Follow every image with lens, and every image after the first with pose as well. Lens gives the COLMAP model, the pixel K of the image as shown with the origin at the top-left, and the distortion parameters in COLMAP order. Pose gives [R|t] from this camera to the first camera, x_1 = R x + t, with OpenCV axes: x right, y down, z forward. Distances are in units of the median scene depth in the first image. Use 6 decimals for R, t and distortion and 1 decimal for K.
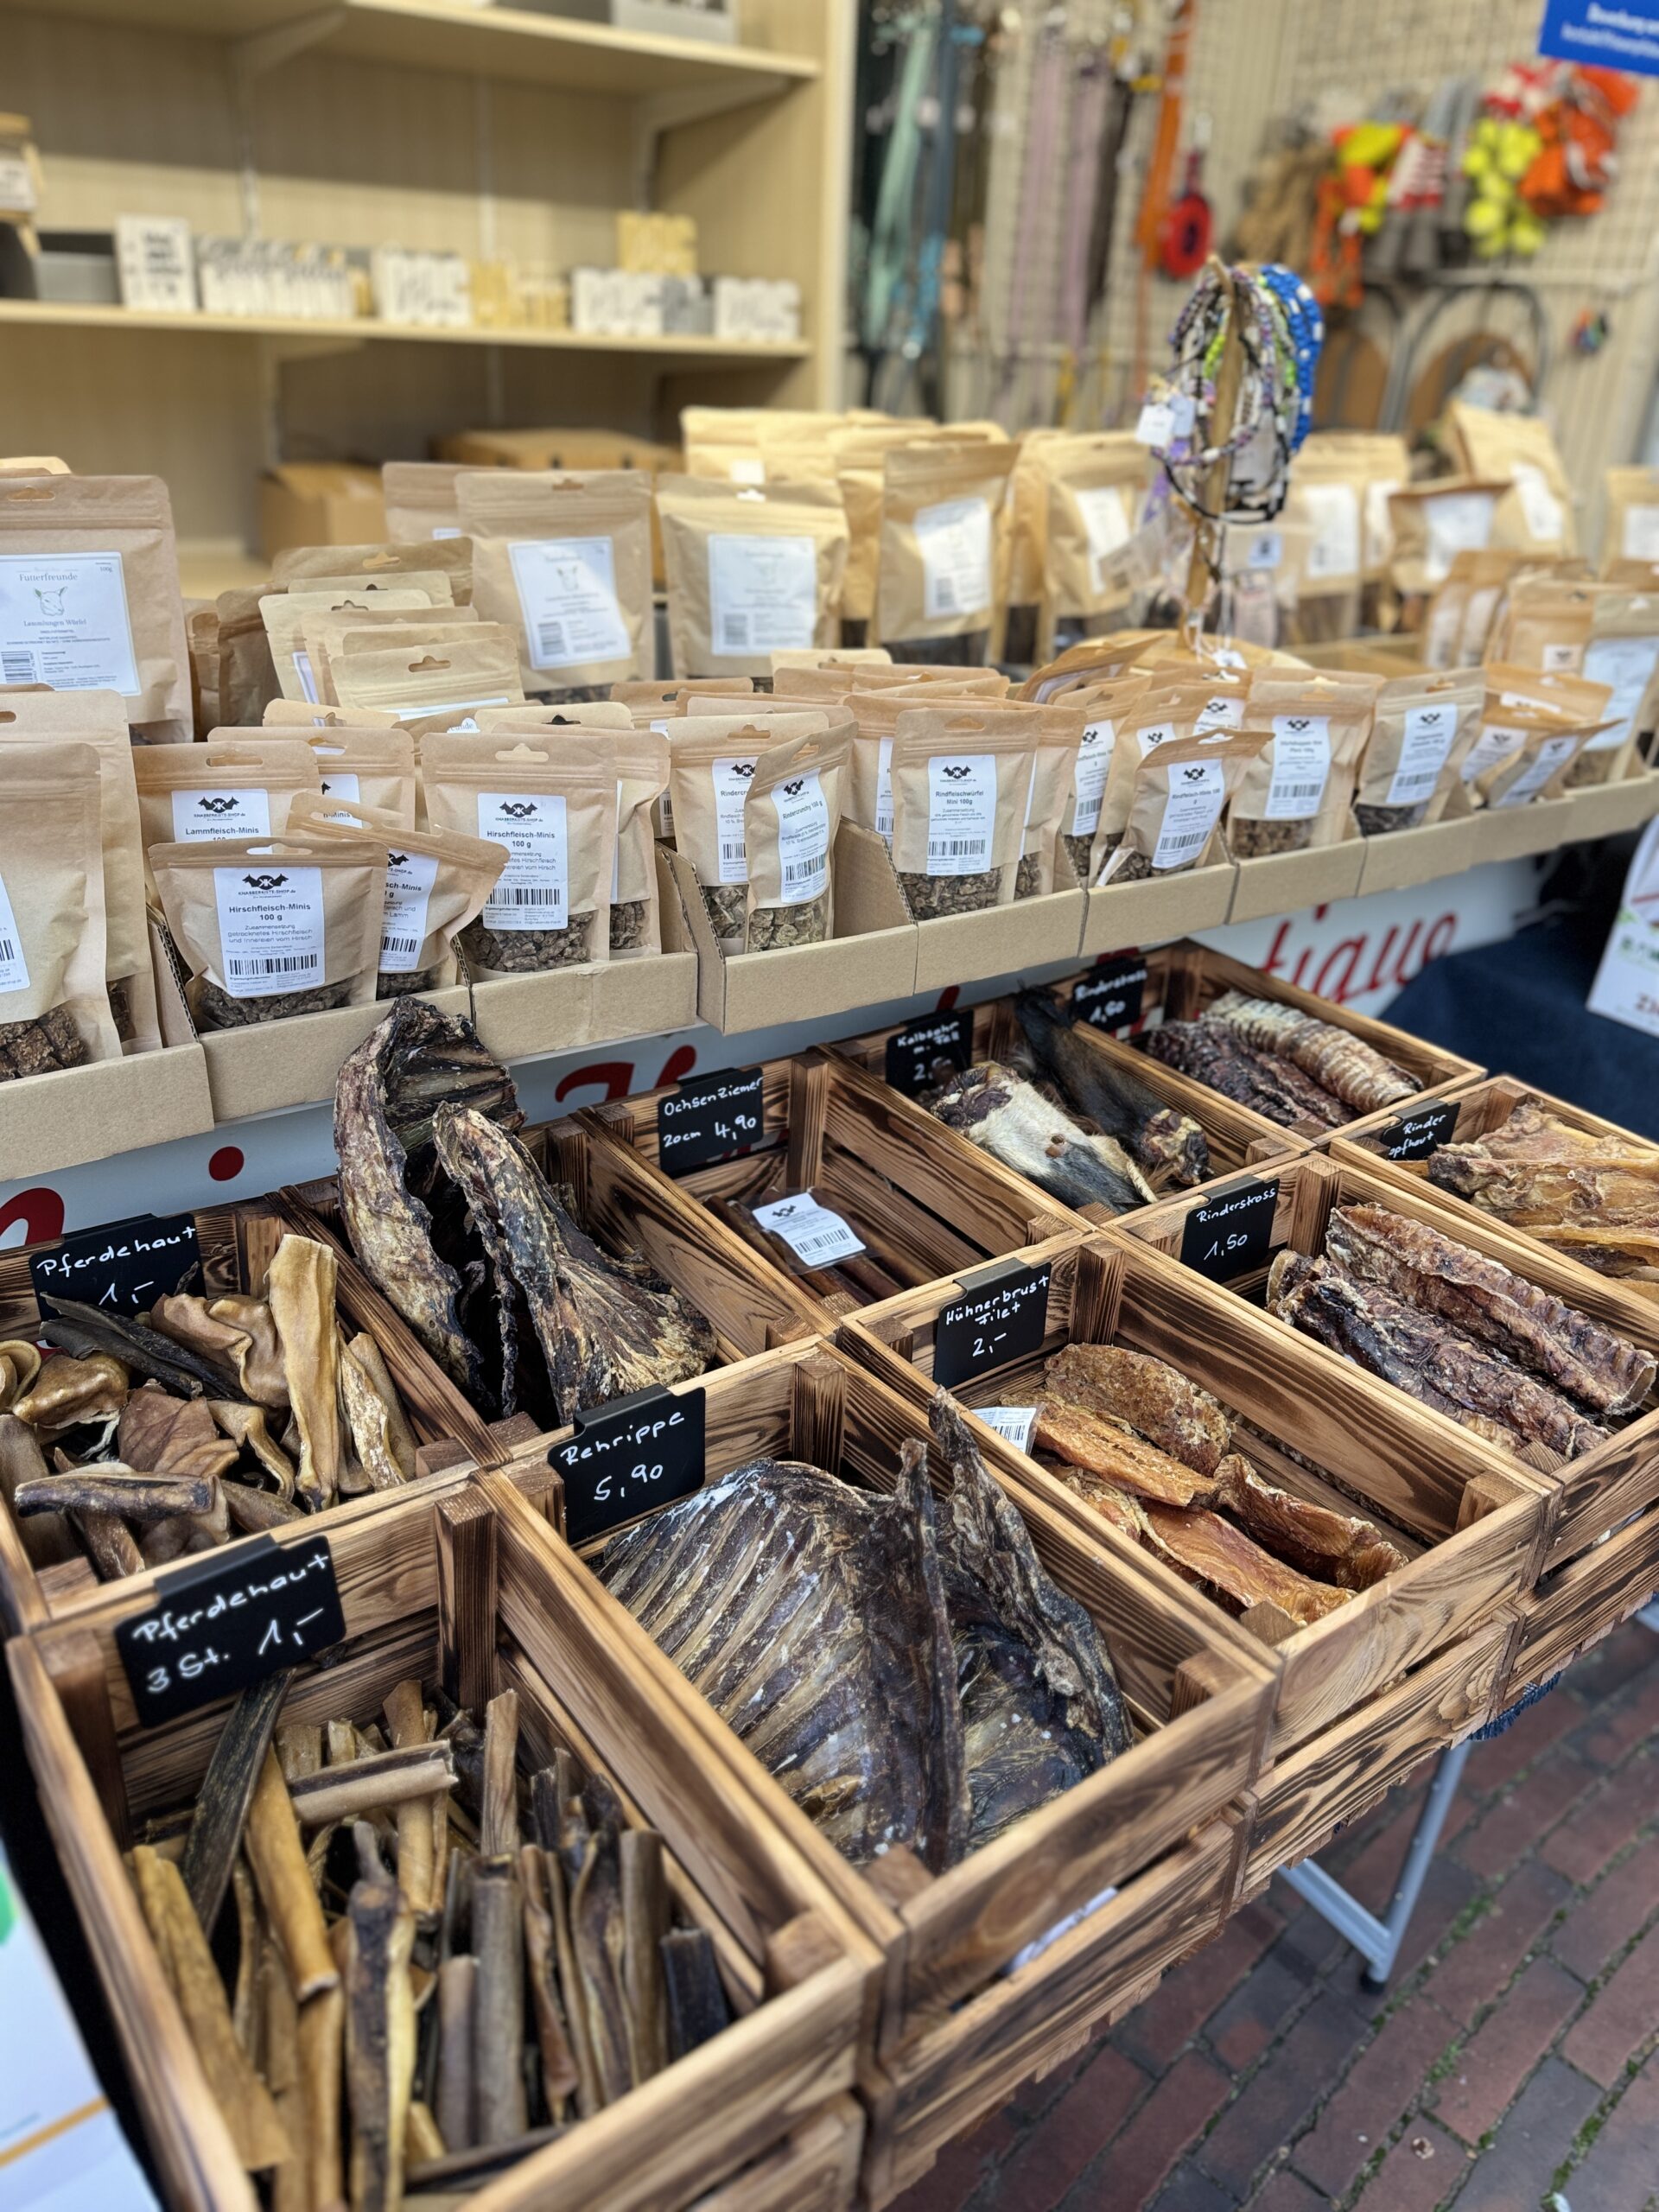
lens RADIAL K [[1650.5, 0, 837.1], [0, 1650.5, 1140.3], [0, 0, 1]] dist [0.011614, -0.008261]
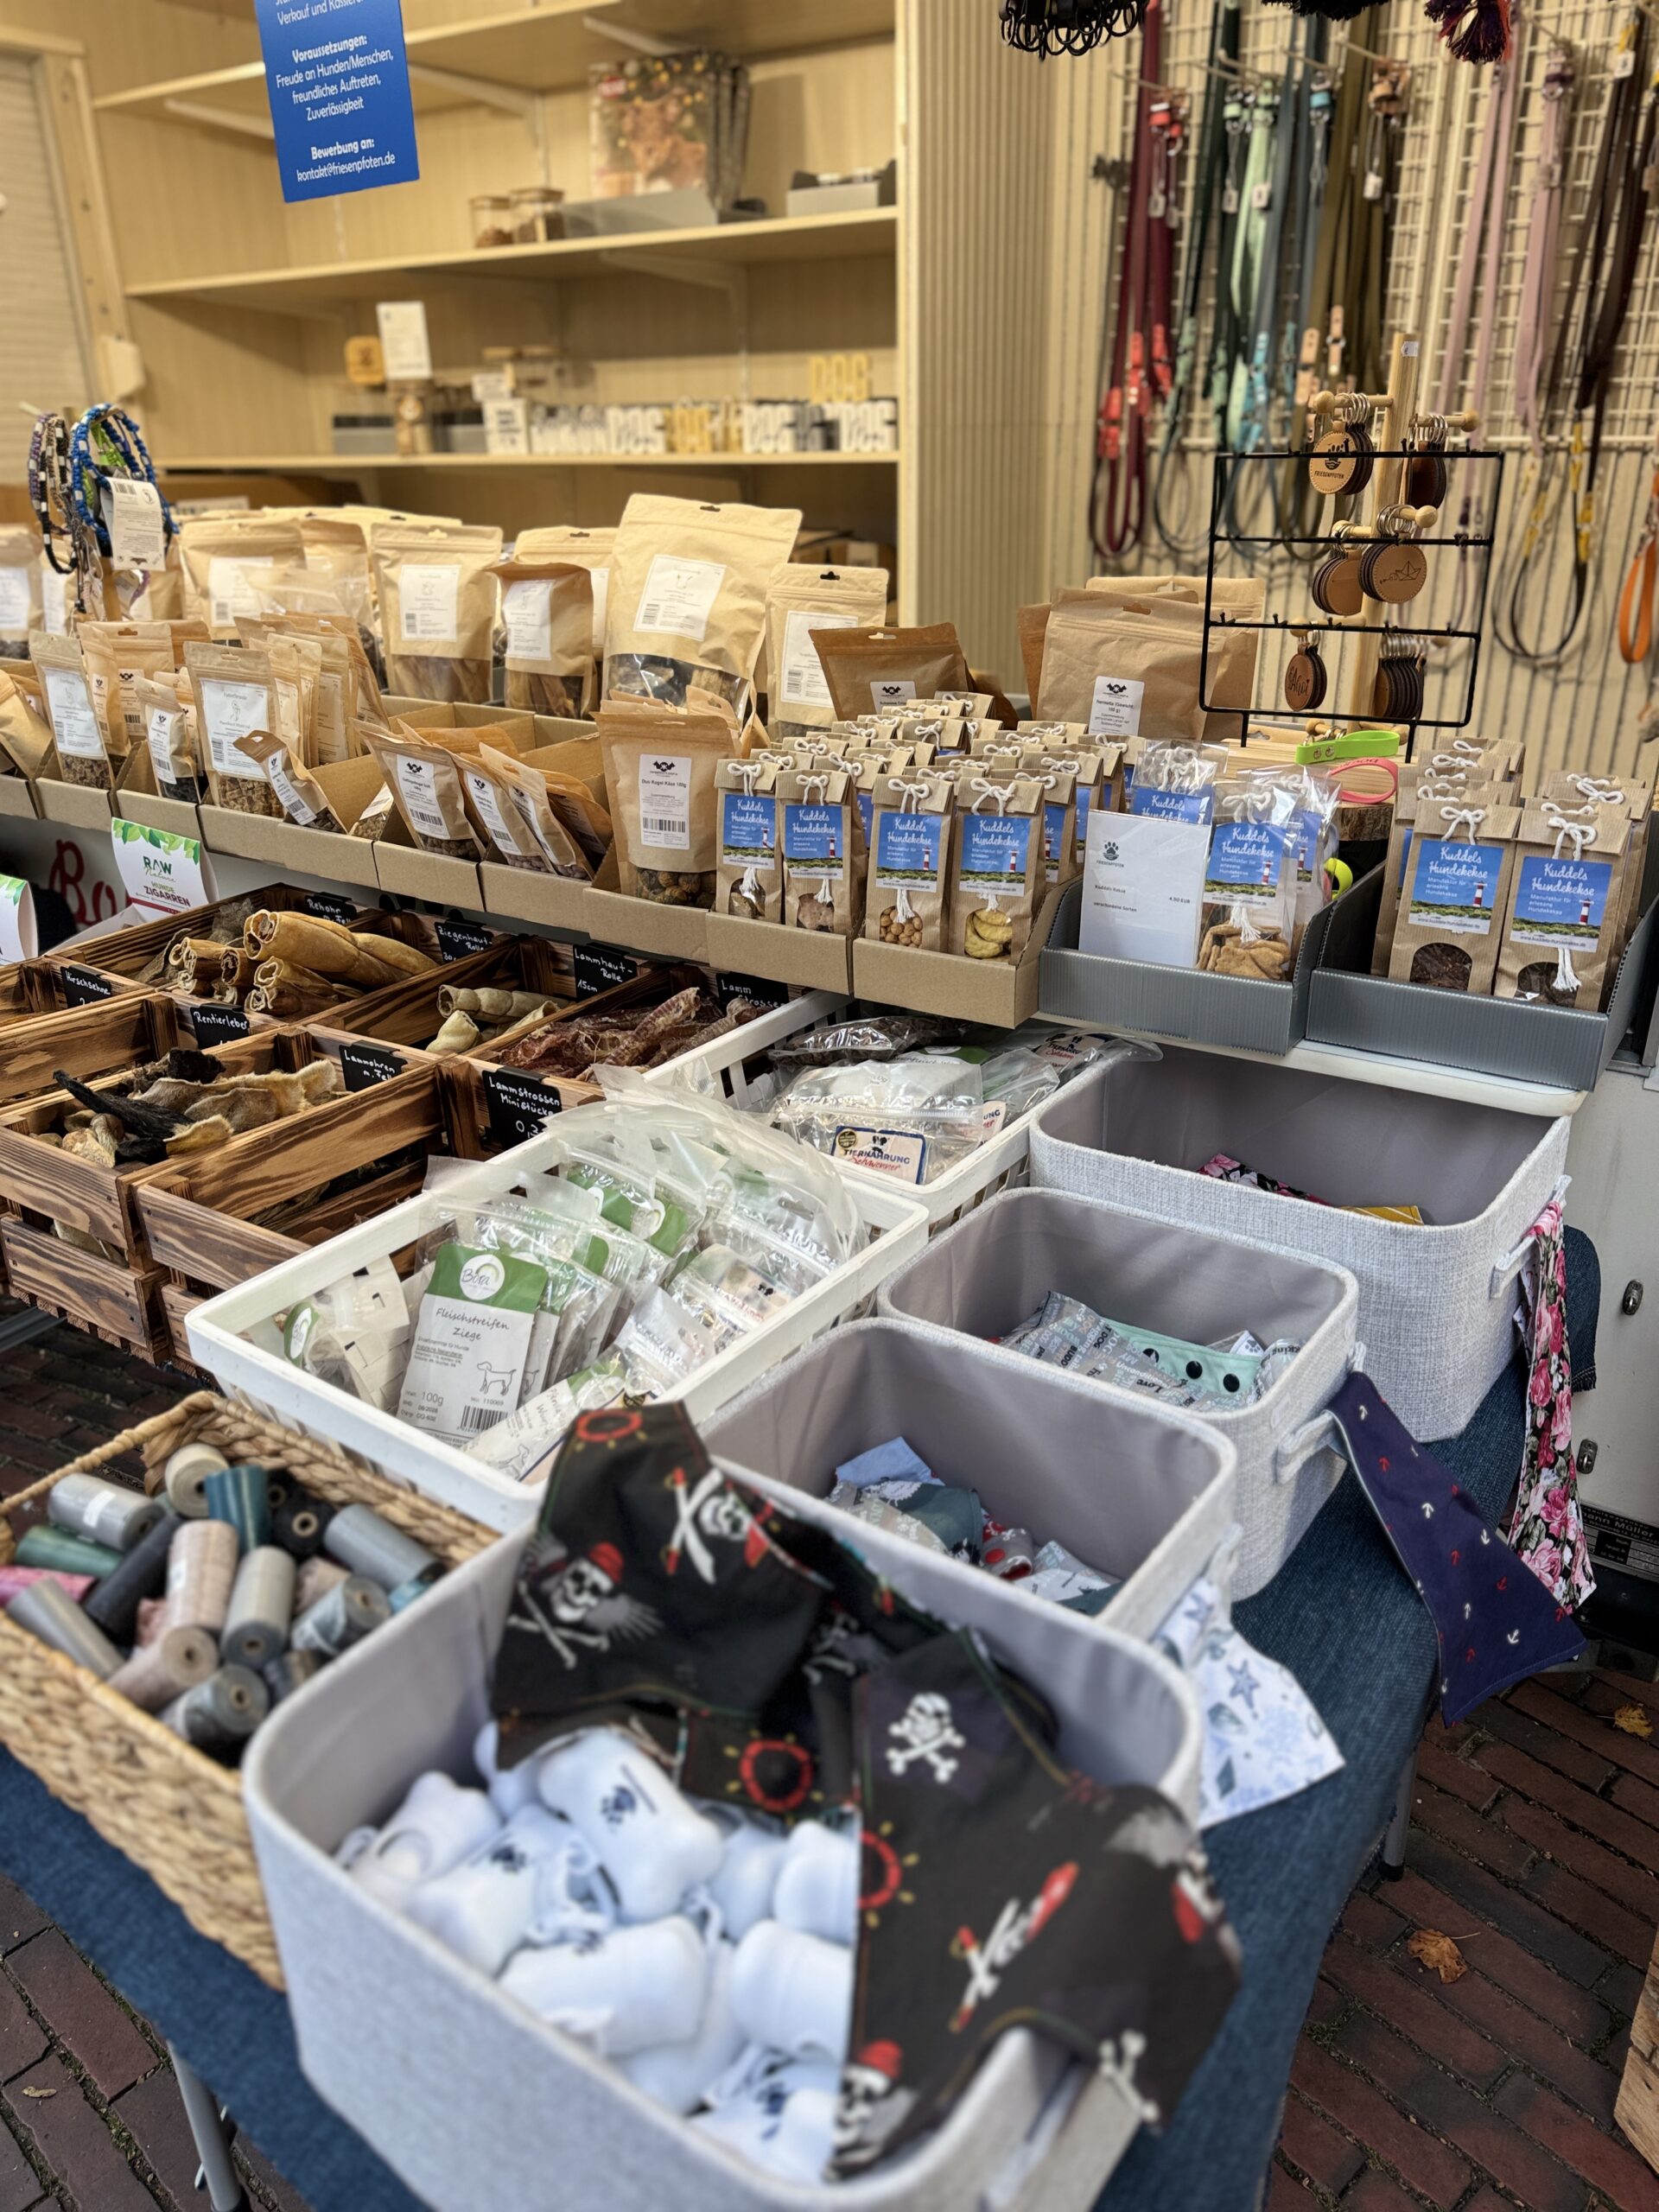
lens RADIAL K [[1609.2, 0, 825.8], [0, 1609.2, 1132.5], [0, 0, 1]] dist [0.021407, 0.004115]
pose [[0.352627, 0.324701, -0.877624, 2.808749], [-0.377300, 0.907590, 0.184189, -0.640204], [0.856329, 0.266178, 0.442550, 1.551420]]
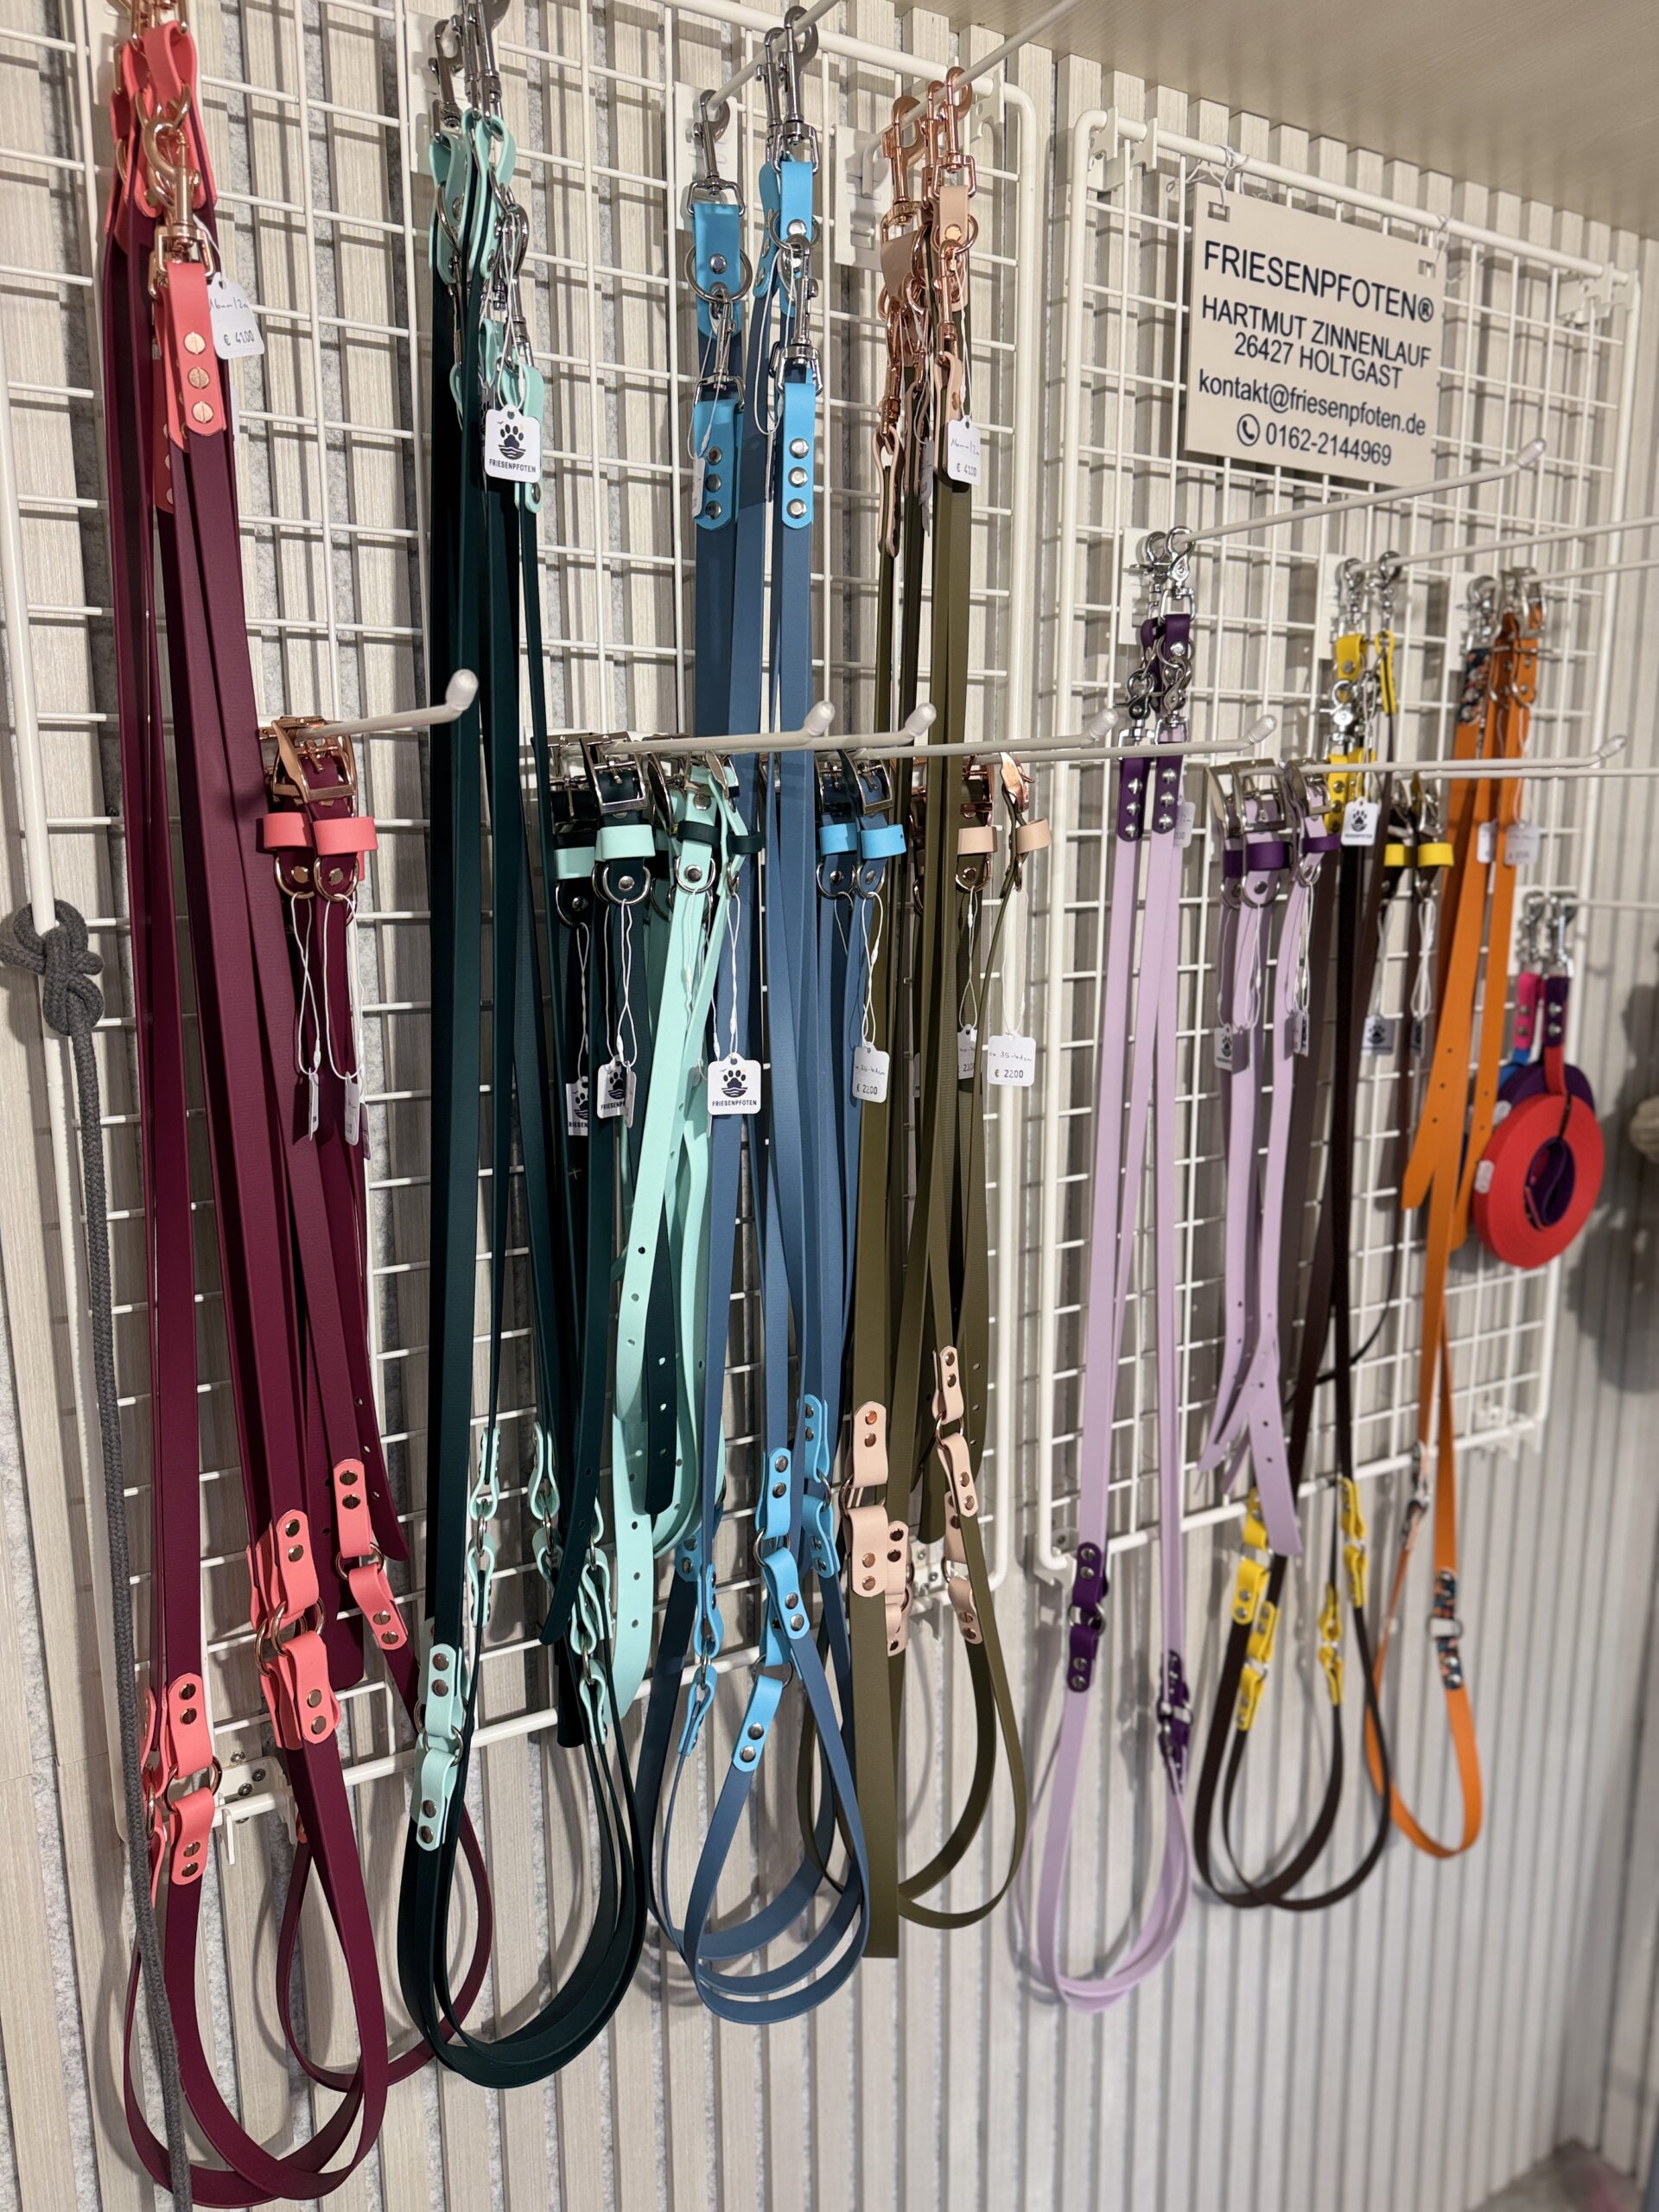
lens RADIAL K [[1650.5, 0, 837.1], [0, 1650.5, 1140.3], [0, 0, 1]] dist [0.011614, -0.008261]
pose [[0.997046, -0.037006, -0.067303, 0.269488], [0.018076, 0.964721, -0.262655, -1.565599], [0.074648, 0.260662, 0.962540, 2.127592]]
